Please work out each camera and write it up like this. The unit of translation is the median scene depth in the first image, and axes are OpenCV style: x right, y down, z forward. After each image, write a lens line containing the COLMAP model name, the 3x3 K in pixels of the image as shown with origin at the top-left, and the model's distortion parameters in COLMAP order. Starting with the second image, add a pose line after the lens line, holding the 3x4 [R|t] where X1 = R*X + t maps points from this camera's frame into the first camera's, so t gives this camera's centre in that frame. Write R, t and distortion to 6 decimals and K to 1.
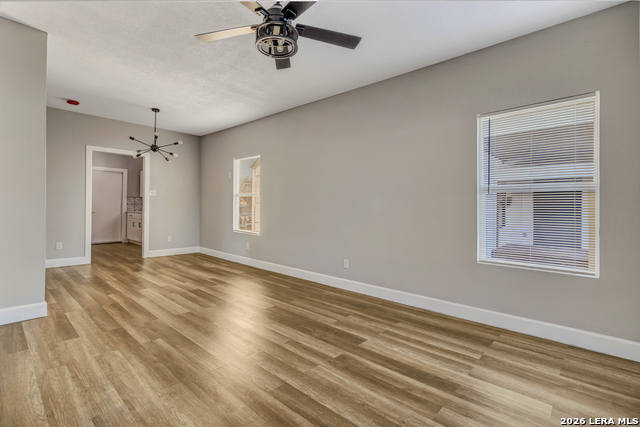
lens RADIAL K [[296.6, 0, 321.8], [0, 296.6, 217.1], [0, 0, 1]] dist [0.000307, -0.000336]
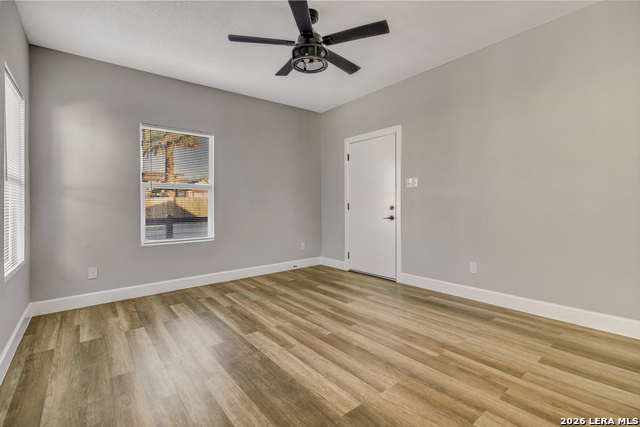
lens RADIAL K [[296.6, 0, 320.7], [0, 296.6, 208.7], [0, 0, 1]] dist [0.000307, -0.000336]
pose [[-0.986401, -0.006889, 0.164215, -0.380620], [0.000192, 0.999072, 0.043067, -0.059390], [-0.164359, 0.042513, -0.985484, 2.030797]]
